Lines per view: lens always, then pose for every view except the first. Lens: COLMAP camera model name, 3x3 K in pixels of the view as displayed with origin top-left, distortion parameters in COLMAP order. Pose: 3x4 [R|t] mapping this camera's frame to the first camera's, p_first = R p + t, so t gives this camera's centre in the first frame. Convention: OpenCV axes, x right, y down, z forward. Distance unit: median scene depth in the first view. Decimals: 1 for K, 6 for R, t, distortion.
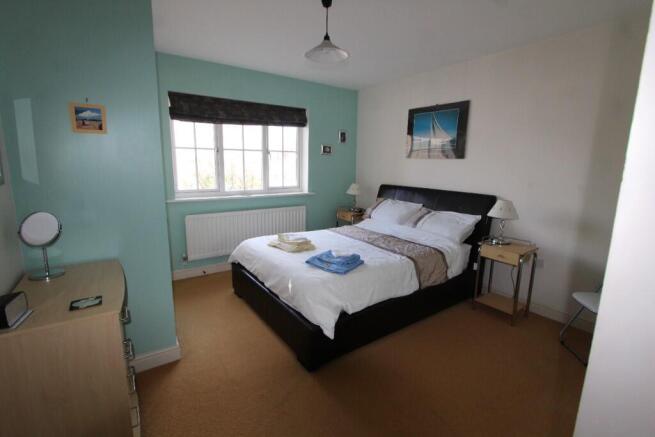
lens RADIAL K [[311.5, 0, 327.5], [0, 311.5, 218.5], [0, 0, 1]] dist [-0.002977, 0.000146]
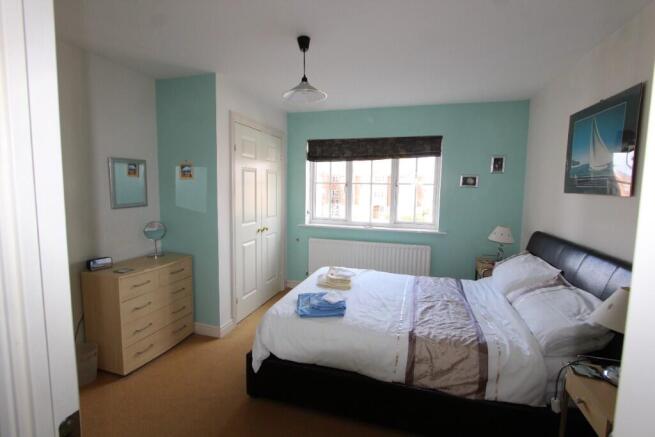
lens RADIAL K [[309.8, 0, 327.5], [0, 309.8, 218.5], [0, 0, 1]] dist [-0.022464, 0.000074]
pose [[0.597894, 0.074019, -0.798150, 0.481409], [-0.150983, 0.988304, -0.021448, -0.061114], [0.787227, 0.133331, 0.602077, 0.281244]]
